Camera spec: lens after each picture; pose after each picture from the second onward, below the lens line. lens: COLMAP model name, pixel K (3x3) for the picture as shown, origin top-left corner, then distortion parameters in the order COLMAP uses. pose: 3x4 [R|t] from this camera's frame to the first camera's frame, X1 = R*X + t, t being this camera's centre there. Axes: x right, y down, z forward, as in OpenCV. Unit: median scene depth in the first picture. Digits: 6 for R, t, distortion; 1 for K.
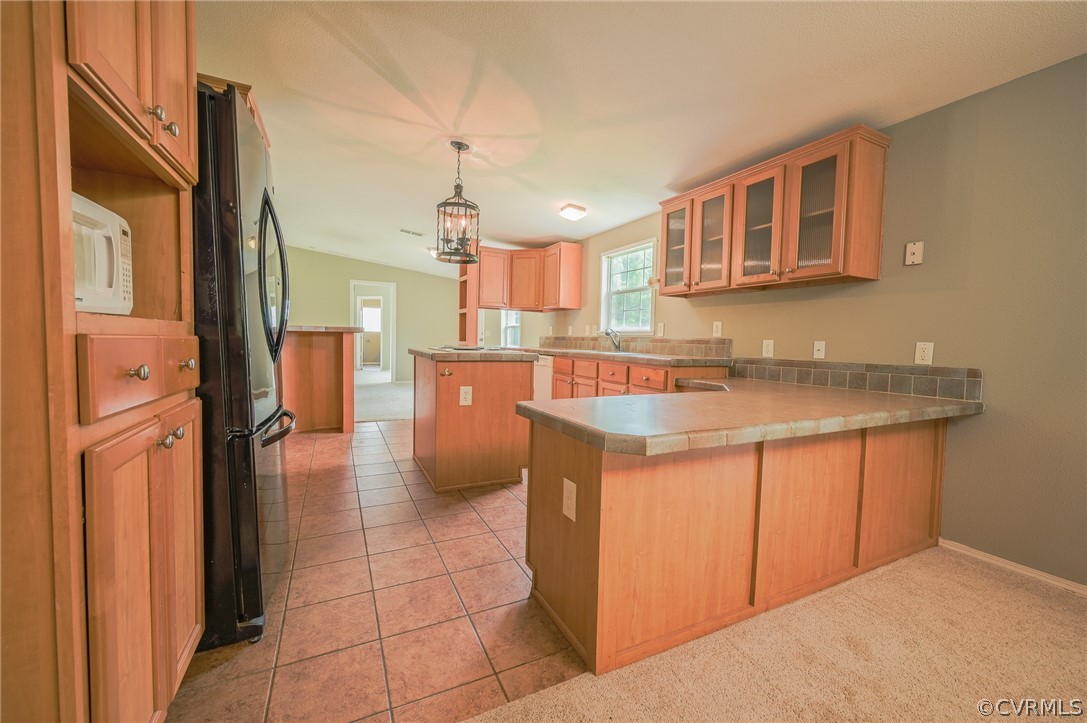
lens RADIAL K [[431.9, 0, 546.1], [0, 431.9, 362.8], [0, 0, 1]] dist [-0.001733, 0.000195]
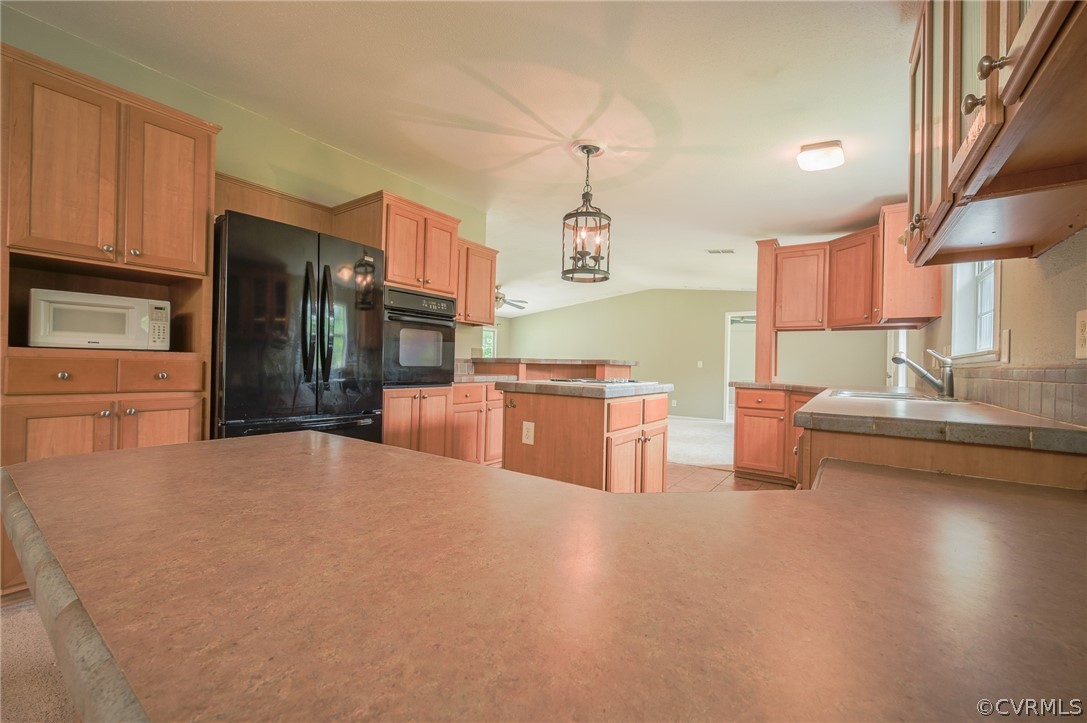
lens RADIAL K [[431.9, 0, 543.1], [0, 431.9, 361.7], [0, 0, 1]] dist [-0.001733, 0.000195]
pose [[0.471401, -0.020458, -0.881682, 0.524388], [-0.060160, 0.996656, -0.055291, -0.017205], [0.879865, 0.079106, 0.468594, 0.543268]]
